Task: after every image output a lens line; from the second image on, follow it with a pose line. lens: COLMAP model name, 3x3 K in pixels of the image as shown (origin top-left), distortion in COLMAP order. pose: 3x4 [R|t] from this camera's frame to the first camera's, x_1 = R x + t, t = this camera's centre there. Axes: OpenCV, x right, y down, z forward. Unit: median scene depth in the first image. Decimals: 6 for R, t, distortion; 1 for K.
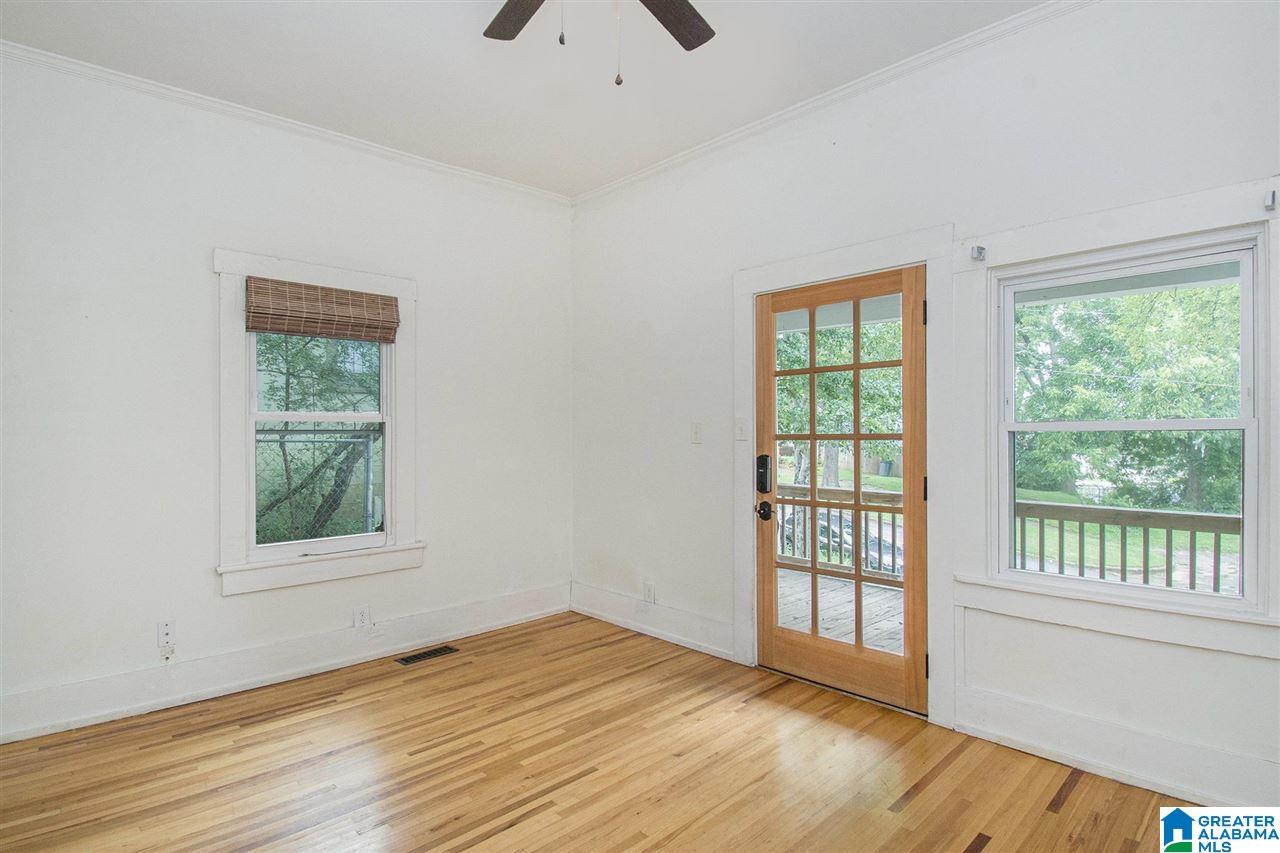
lens RADIAL K [[661.7, 0, 642.8], [0, 661.7, 432.8], [0, 0, 1]] dist [0.029937, -0.000176]
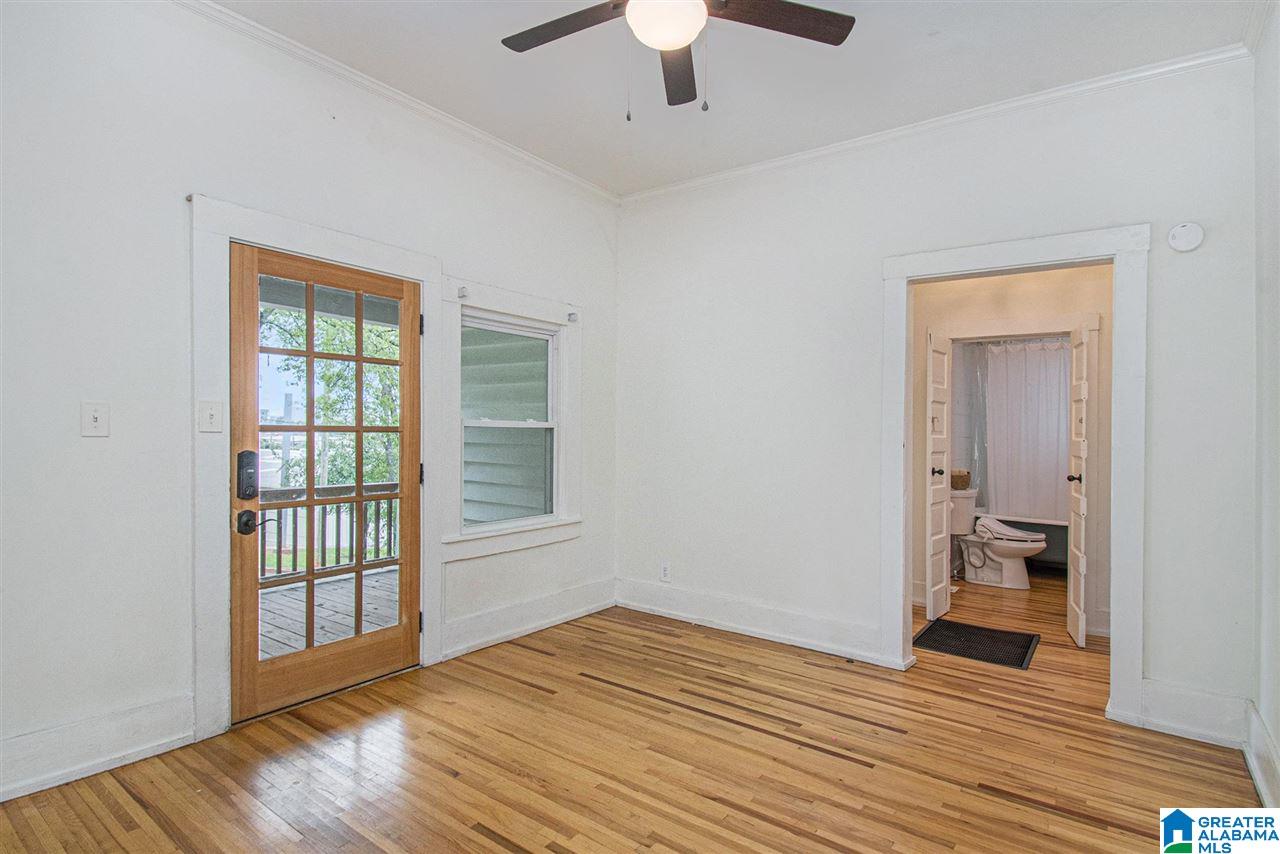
lens RADIAL K [[644.0, 0, 660.1], [0, 644.0, 427.4], [0, 0, 1]] dist [0.001688, -0.000463]
pose [[-0.164675, 0.001723, 0.986346, -0.716532], [-0.021703, 0.999750, -0.005370, -0.001652], [-0.986109, -0.022291, -0.164596, 0.713148]]
